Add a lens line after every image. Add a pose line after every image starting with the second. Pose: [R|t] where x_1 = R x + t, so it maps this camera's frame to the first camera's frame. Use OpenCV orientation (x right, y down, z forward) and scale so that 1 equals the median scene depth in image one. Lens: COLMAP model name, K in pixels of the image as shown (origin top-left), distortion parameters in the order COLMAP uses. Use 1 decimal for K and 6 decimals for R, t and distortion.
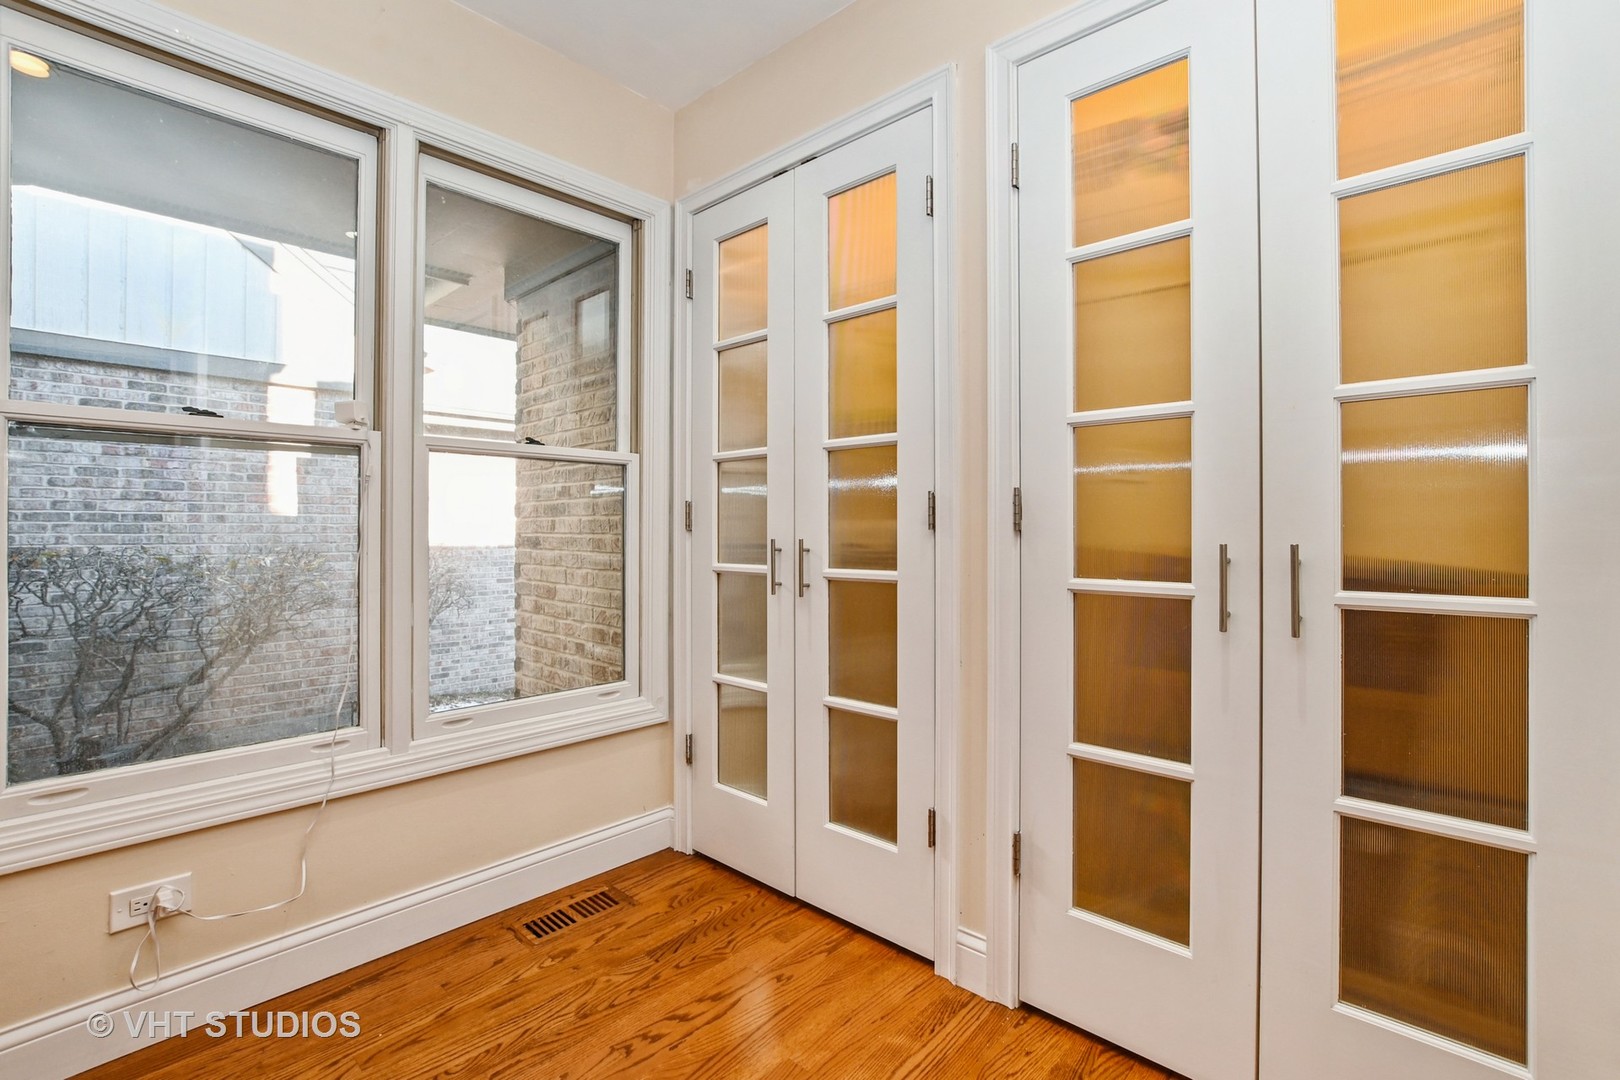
lens RADIAL K [[692.0, 0, 817.5], [0, 692.0, 533.9], [0, 0, 1]] dist [0.000781, 0.000632]
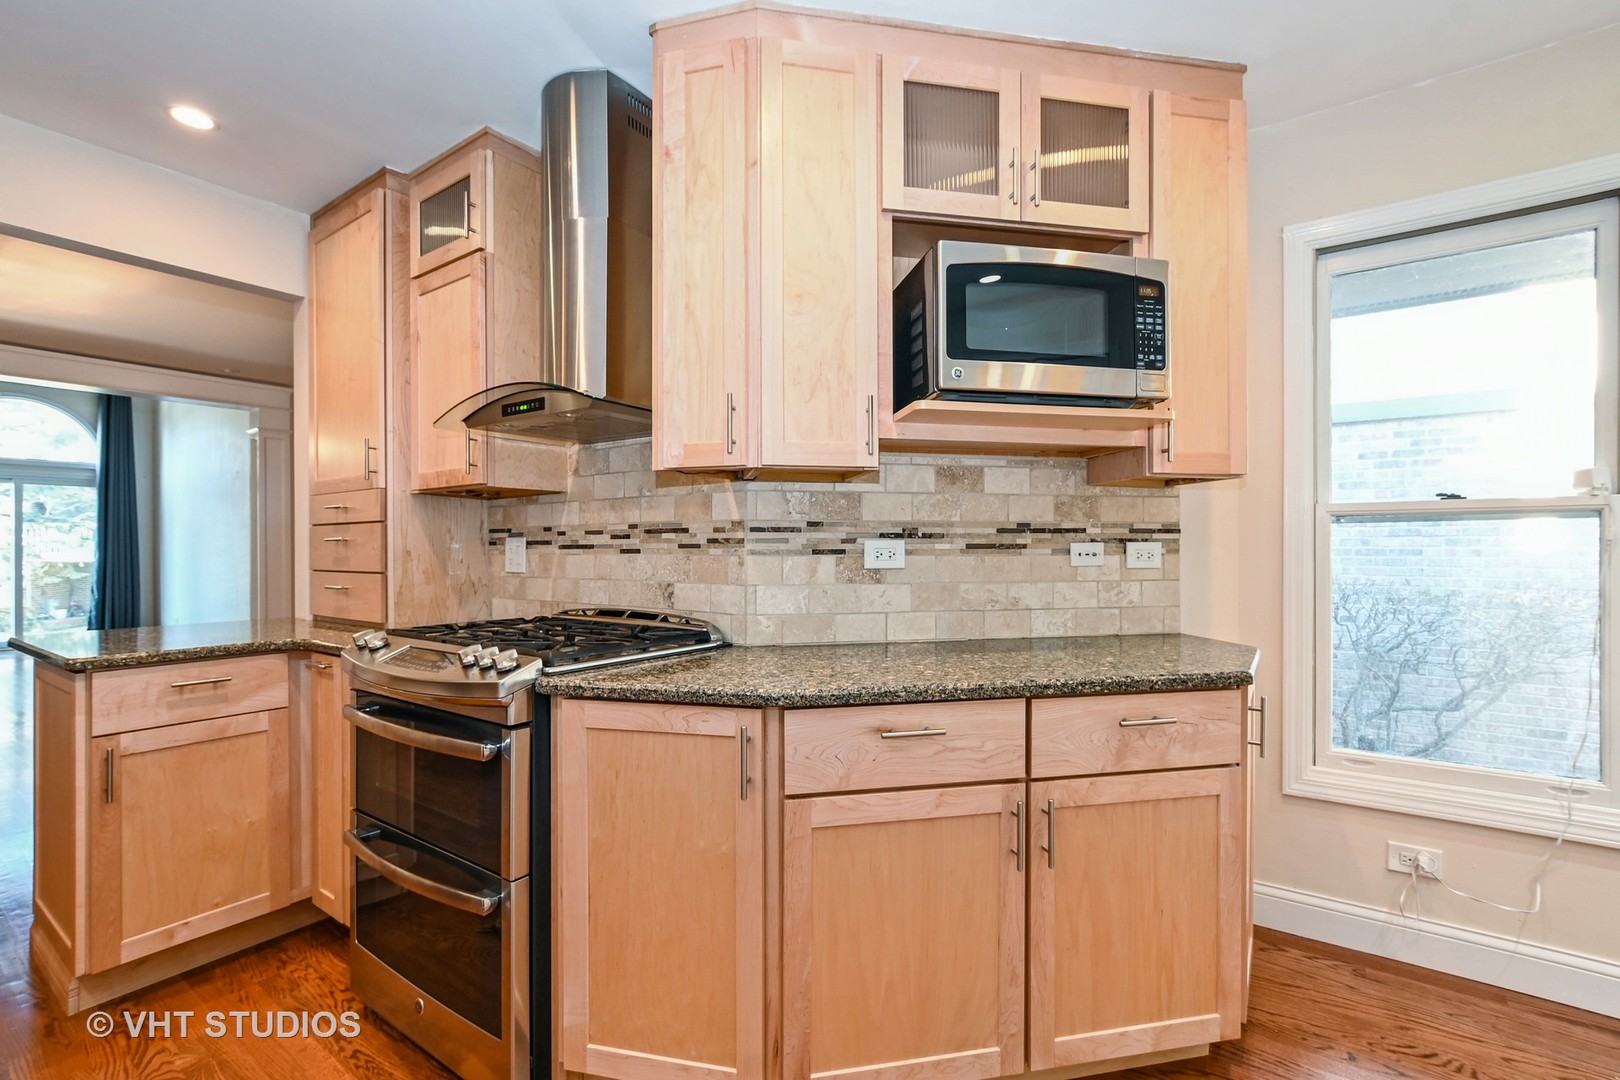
lens RADIAL K [[758.1, 0, 808.7], [0, 758.1, 545.8], [0, 0, 1]] dist [-0.001727, 0.000331]
pose [[0.131225, -0.005040, -0.991340, 0.121401], [-0.004426, 0.999974, -0.005670, -0.024631], [0.991343, 0.005132, 0.131199, -0.127044]]
